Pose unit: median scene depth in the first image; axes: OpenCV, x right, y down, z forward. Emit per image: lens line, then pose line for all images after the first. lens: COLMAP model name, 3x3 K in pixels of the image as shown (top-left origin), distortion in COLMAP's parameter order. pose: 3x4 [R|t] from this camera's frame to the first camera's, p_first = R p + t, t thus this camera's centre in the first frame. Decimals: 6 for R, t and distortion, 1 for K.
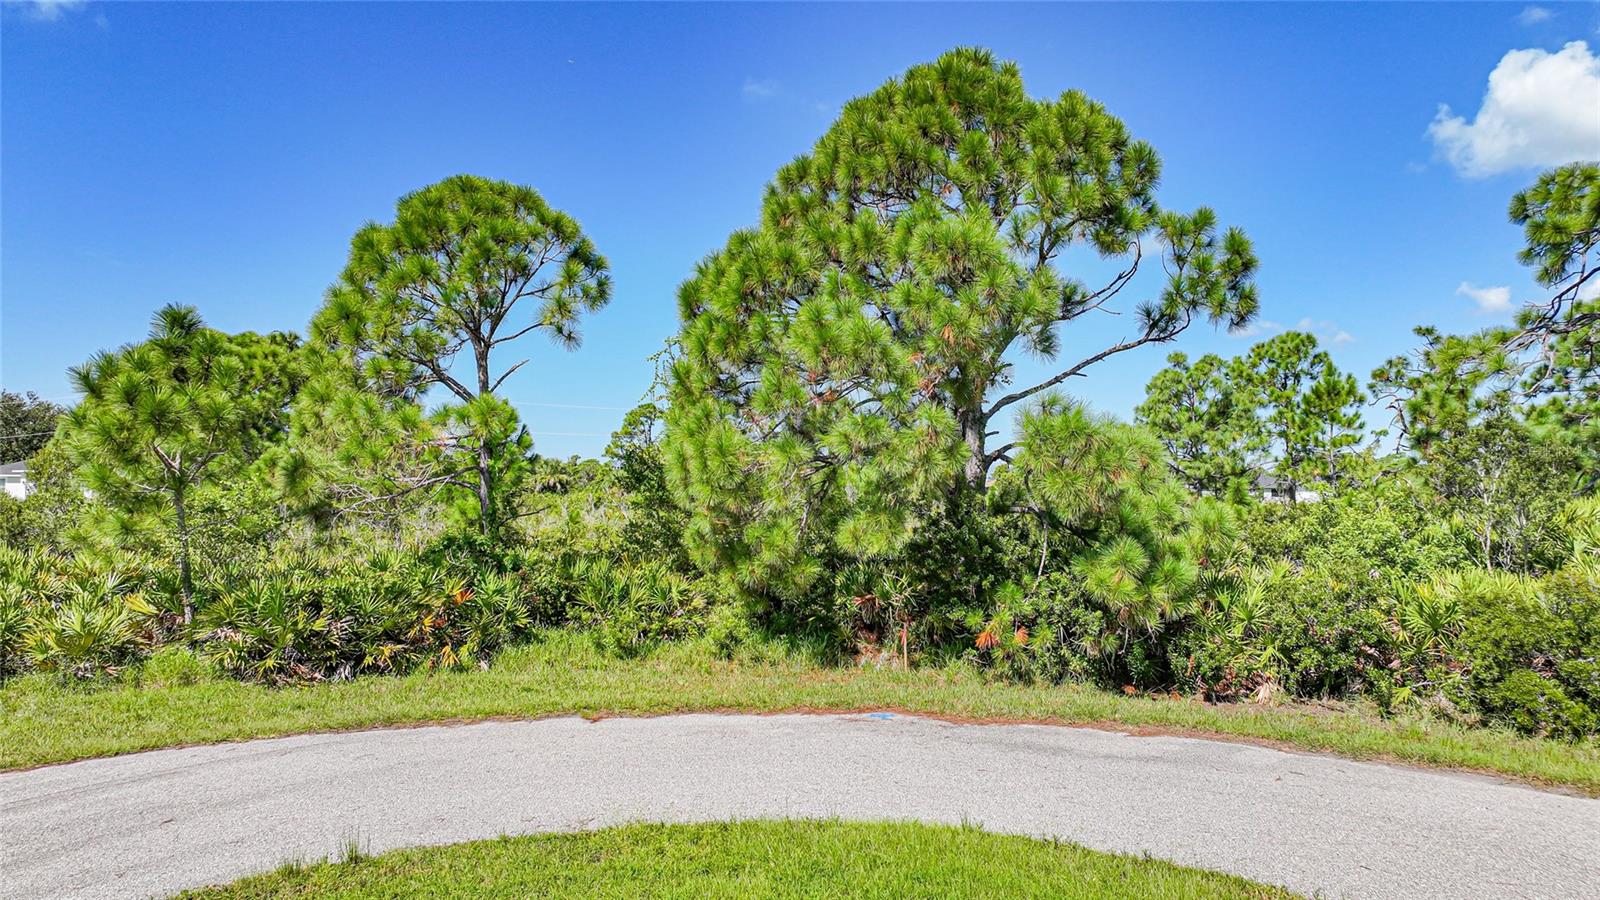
lens RADIAL K [[1118.0, 0, 806.6], [0, 1118.0, 449.6], [0, 0, 1]] dist [0.000752, 0.014459]
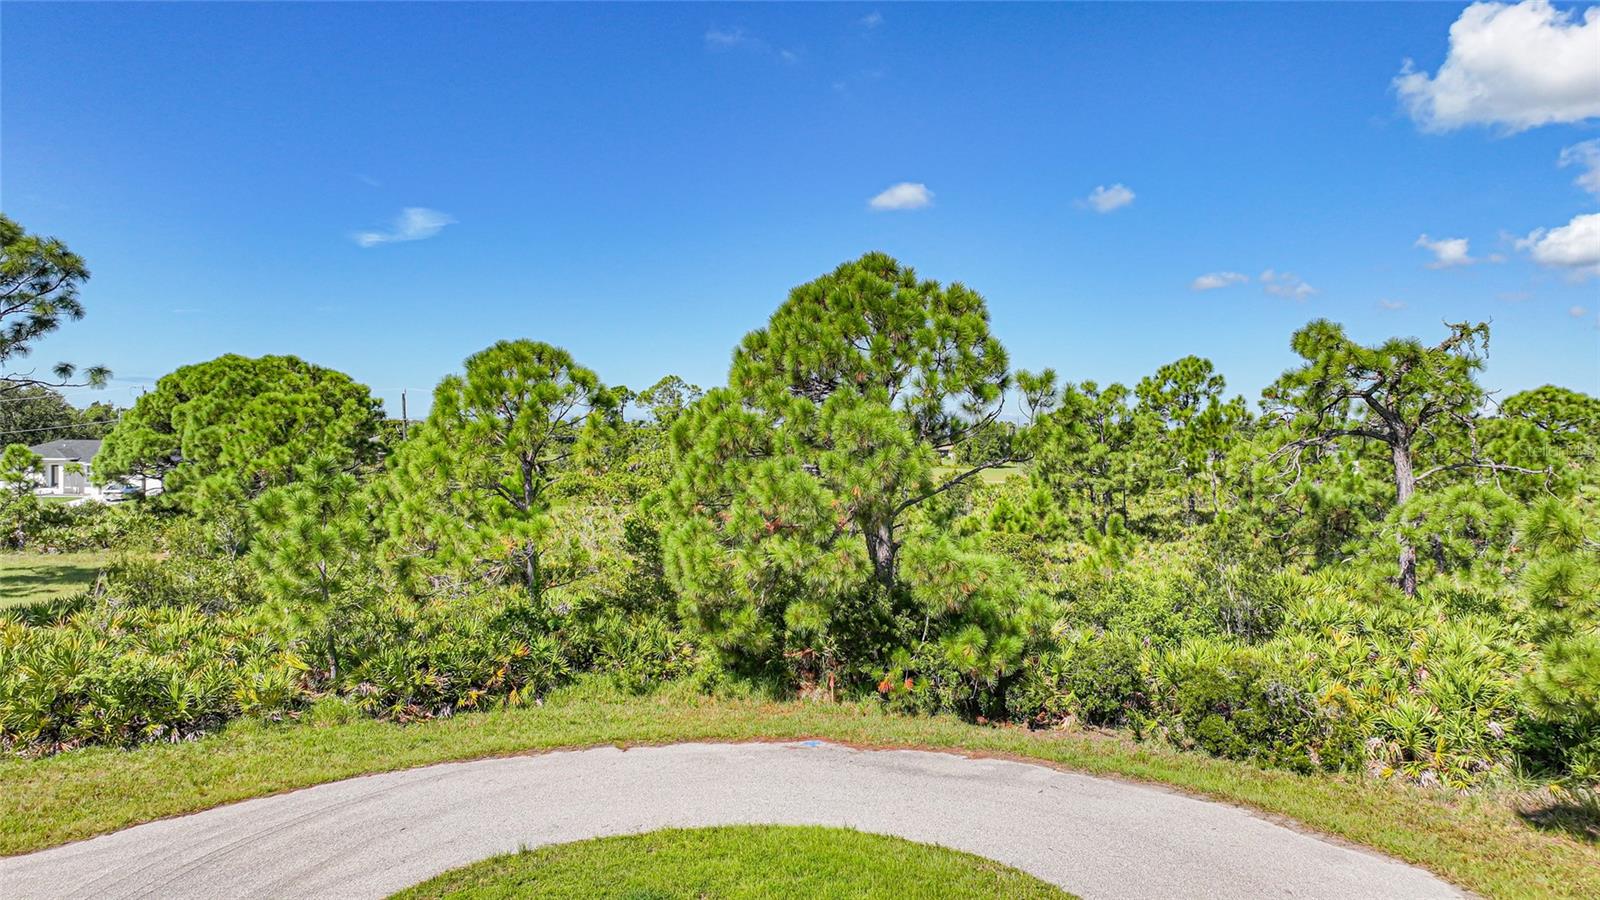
lens RADIAL K [[1114.9, 0, 807.1], [0, 1114.9, 451.1], [0, 0, 1]] dist [0.007374, 0.005794]
pose [[0.999512, -0.001390, 0.031220, 0.010930], [-0.000005, 0.999004, 0.044627, -0.191982], [-0.031251, -0.044606, 0.998516, -0.423298]]
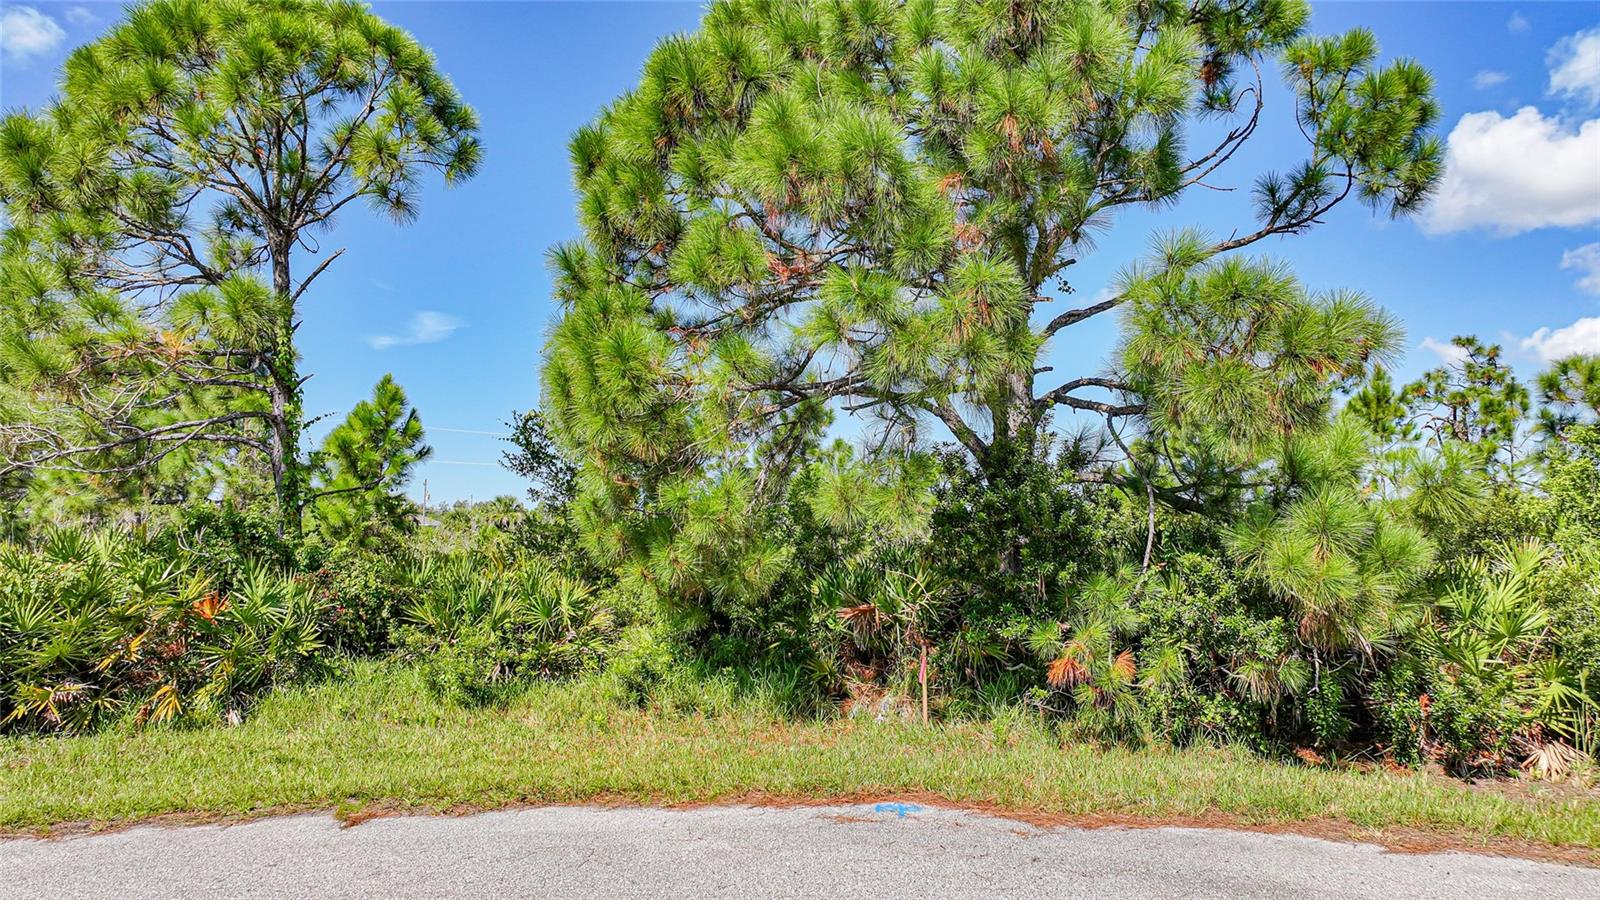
lens RADIAL K [[1120.5, 0, 806.3], [0, 1120.5, 447.5], [0, 0, 1]] dist [0.000452, 0.009700]
pose [[0.999746, 0.002332, 0.022417, 0.008801], [-0.001269, 0.998880, -0.047290, 0.073608], [-0.022502, 0.047249, 0.998630, 0.374009]]
